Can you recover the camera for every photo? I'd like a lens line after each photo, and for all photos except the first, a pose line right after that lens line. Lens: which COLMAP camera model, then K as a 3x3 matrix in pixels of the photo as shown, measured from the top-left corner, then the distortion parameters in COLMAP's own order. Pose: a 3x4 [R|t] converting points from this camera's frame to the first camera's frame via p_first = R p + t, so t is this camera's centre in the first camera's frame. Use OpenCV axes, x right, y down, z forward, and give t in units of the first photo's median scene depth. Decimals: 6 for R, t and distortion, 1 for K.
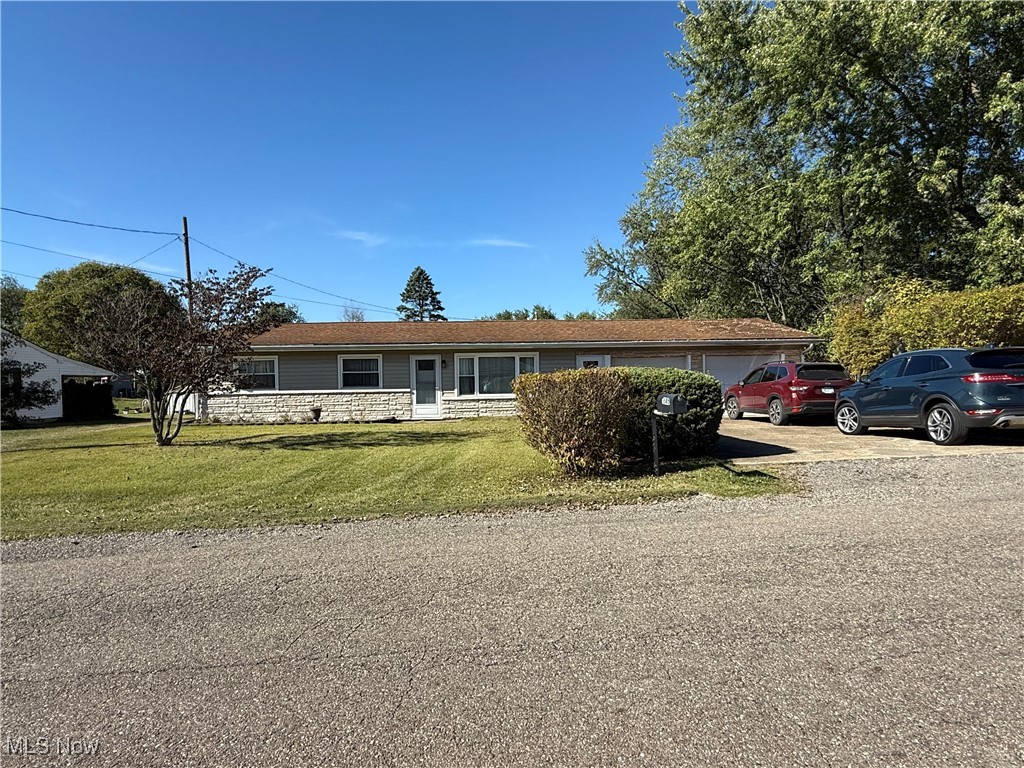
lens RADIAL K [[565.5, 0, 512.0], [0, 565.5, 384.0], [0, 0, 1]] dist [0.000819, 0.000196]
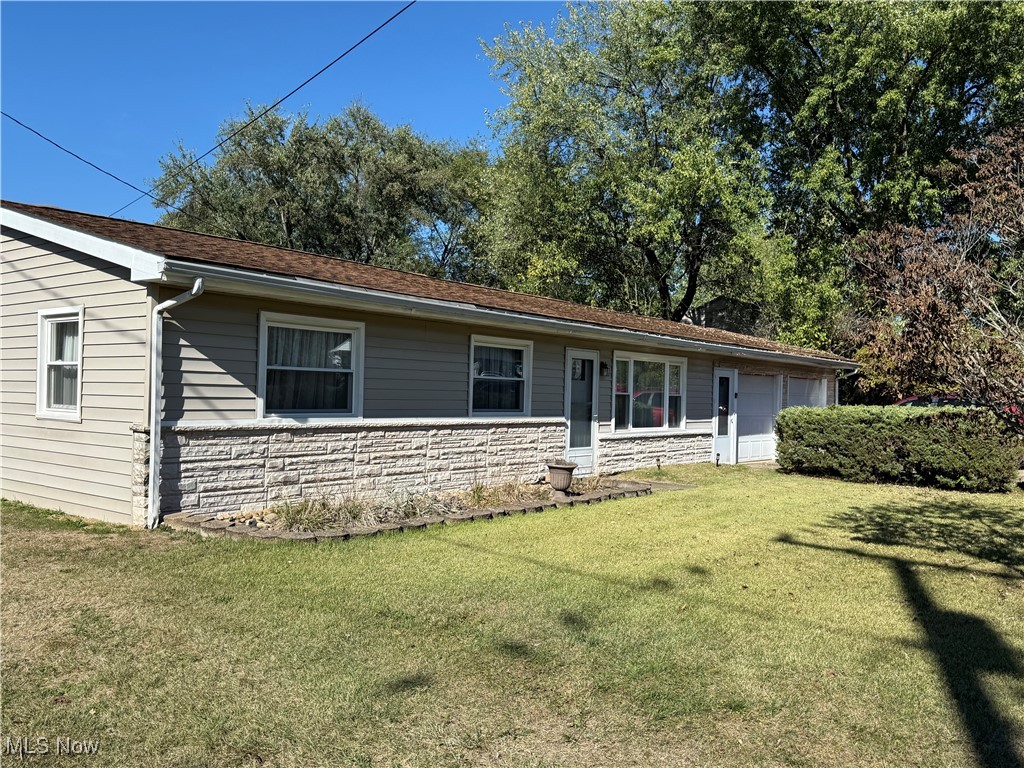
lens RADIAL K [[822.2, 0, 512.0], [0, 822.2, 384.0], [0, 0, 1]] dist [0.149626, -0.253593]
pose [[0.652944, 0.042141, 0.756233, -0.744750], [-0.025401, 0.999108, -0.033743, 0.005243], [-0.756980, 0.002823, 0.653432, 0.570335]]
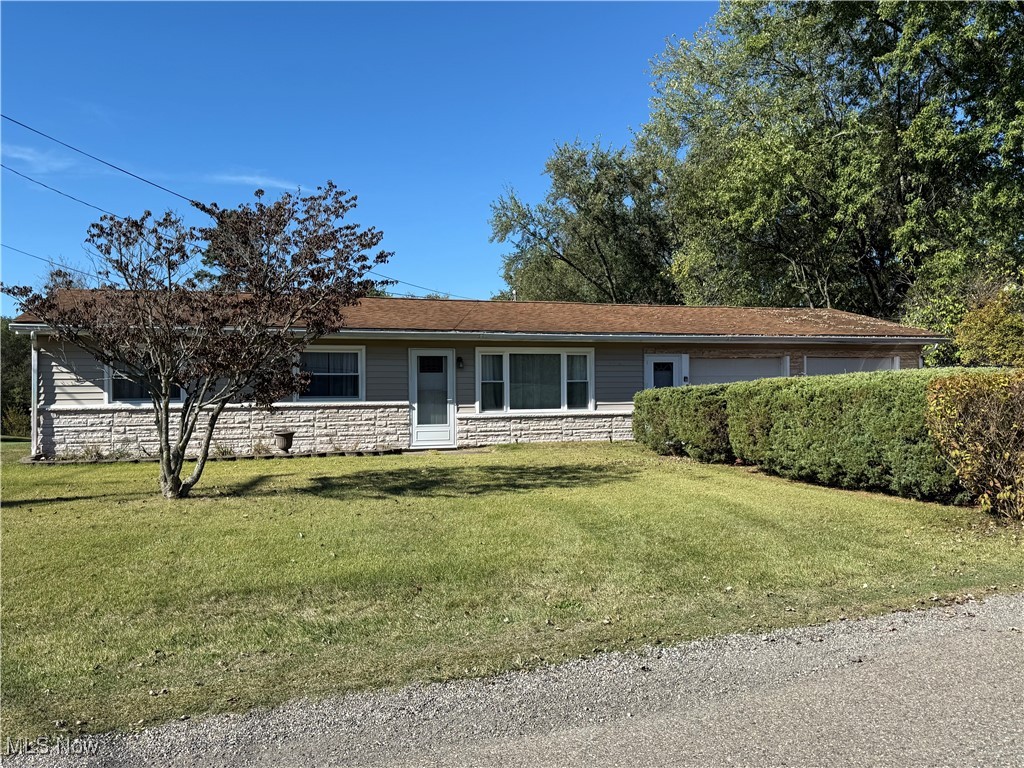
lens RADIAL K [[822.2, 0, 512.0], [0, 822.2, 384.0], [0, 0, 1]] dist [0.149626, -0.253593]
pose [[0.964113, 0.010097, 0.265299, -0.314325], [-0.005224, 0.999805, -0.019069, 0.006493], [-0.265439, 0.016999, 0.963978, 0.068940]]
